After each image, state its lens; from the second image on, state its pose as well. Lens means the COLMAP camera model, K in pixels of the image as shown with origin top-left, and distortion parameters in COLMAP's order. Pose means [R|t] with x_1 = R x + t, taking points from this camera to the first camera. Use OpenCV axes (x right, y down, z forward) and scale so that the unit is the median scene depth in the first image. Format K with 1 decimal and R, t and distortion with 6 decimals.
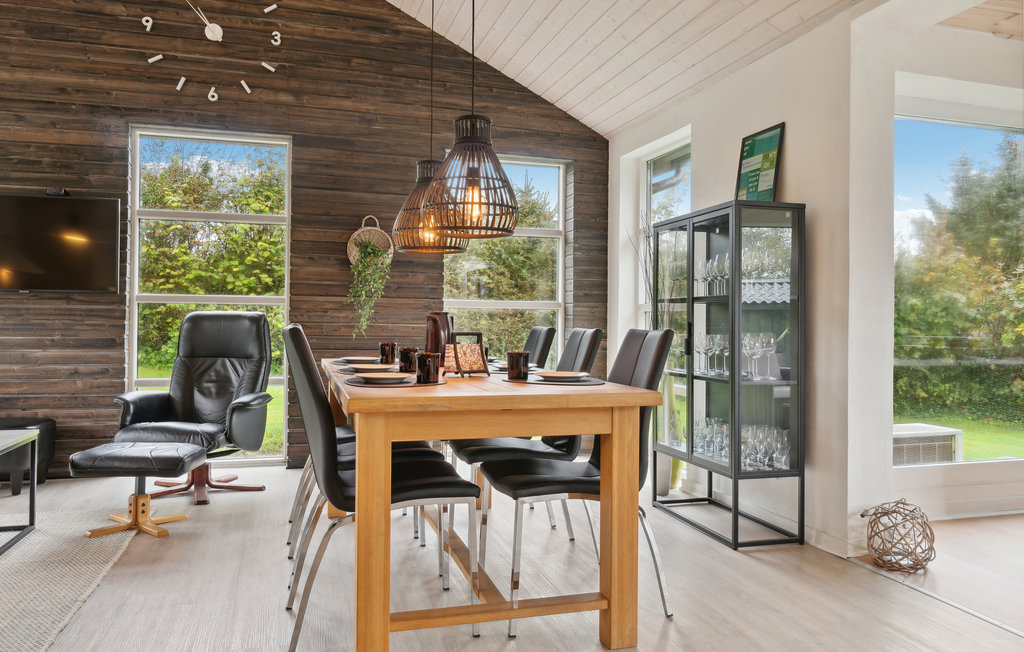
lens RADIAL K [[745.3, 0, 507.7], [0, 745.3, 317.5], [0, 0, 1]] dist [-0.007104, -0.004533]
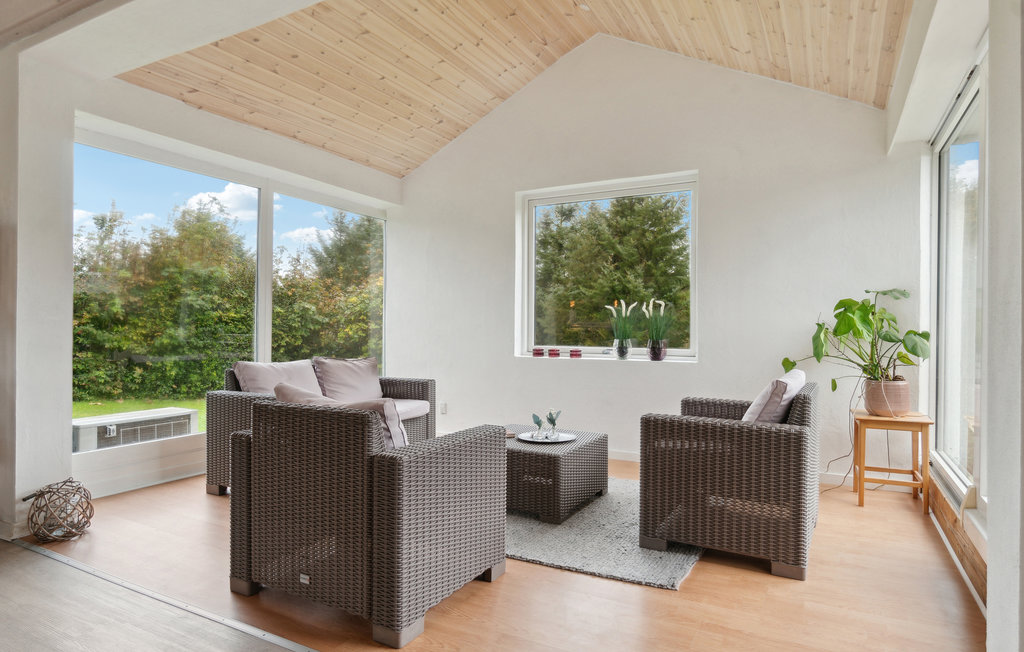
lens RADIAL K [[596.9, 0, 510.5], [0, 596.9, 332.2], [0, 0, 1]] dist [-0.000188, 0.000562]
pose [[0.719562, -0.016955, 0.694221, 0.315940], [0.005692, 0.999812, 0.018519, 0.001431], [-0.694405, -0.009375, 0.719523, -0.126398]]
